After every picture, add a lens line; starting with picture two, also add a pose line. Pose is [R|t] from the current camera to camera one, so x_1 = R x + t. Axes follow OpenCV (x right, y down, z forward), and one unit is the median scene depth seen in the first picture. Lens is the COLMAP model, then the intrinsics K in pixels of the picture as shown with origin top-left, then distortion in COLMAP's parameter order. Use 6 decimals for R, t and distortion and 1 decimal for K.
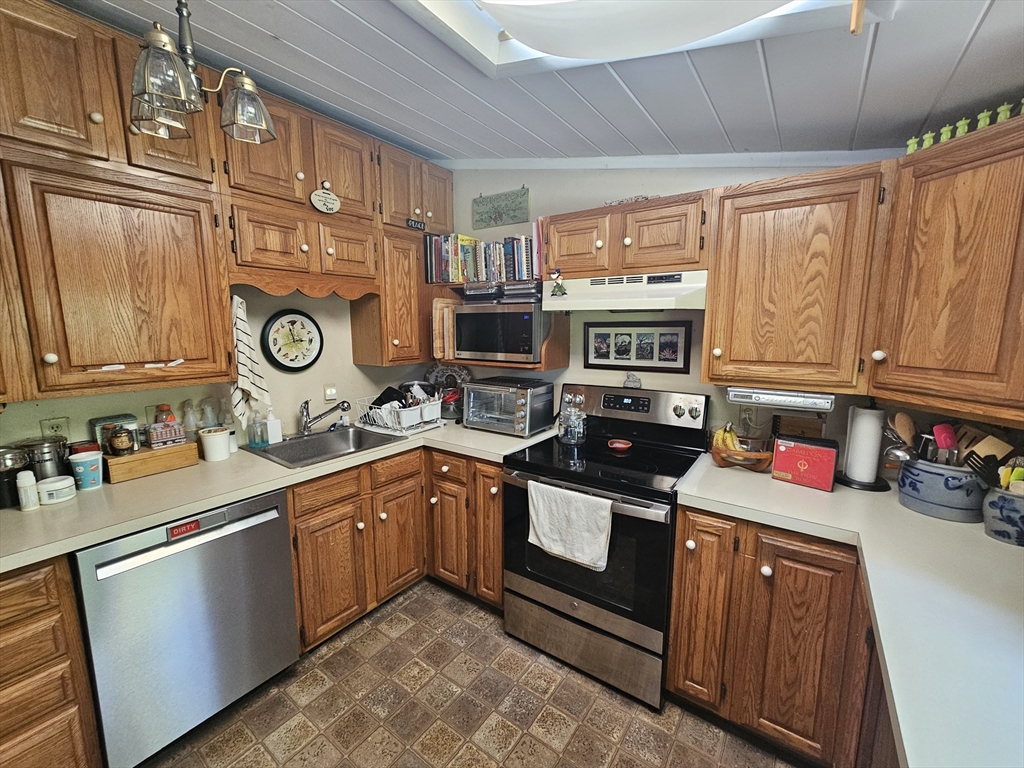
lens RADIAL K [[427.7, 0, 507.3], [0, 427.7, 392.5], [0, 0, 1]] dist [-0.001287, 0.003940]
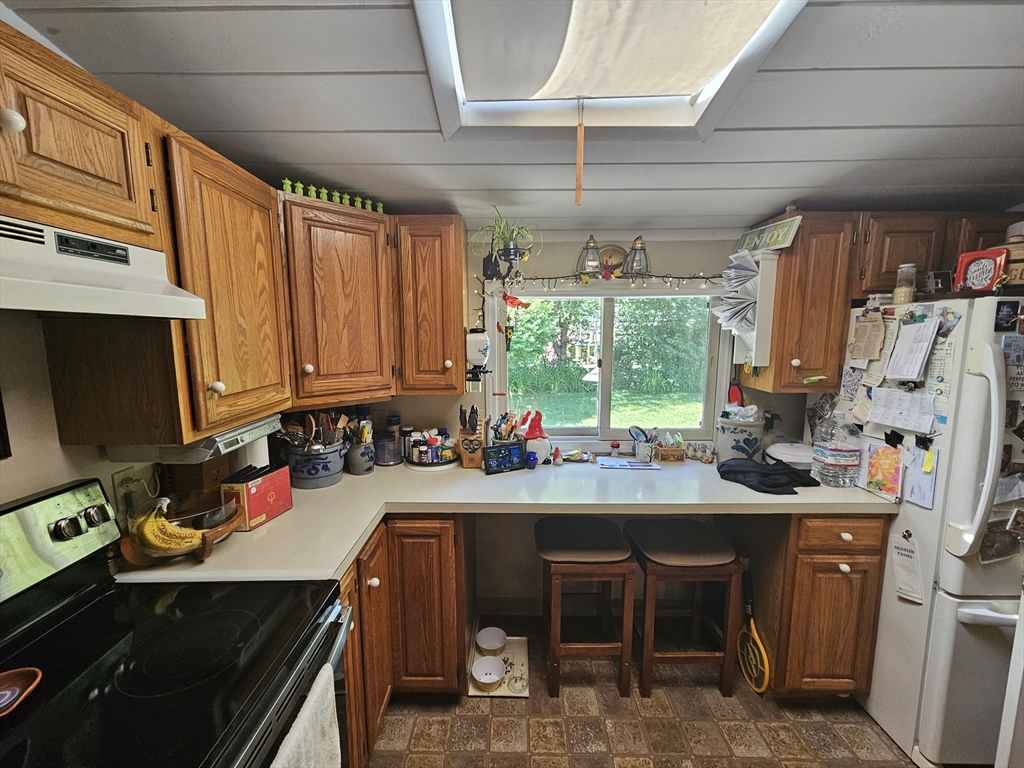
lens RADIAL K [[427.7, 0, 507.3], [0, 427.7, 392.5], [0, 0, 1]] dist [-0.001287, 0.003940]
pose [[-0.581094, -0.112812, 0.805980, -0.321772], [0.129775, 0.964829, 0.228611, -0.195270], [-0.803423, 0.237441, -0.546016, 1.094497]]
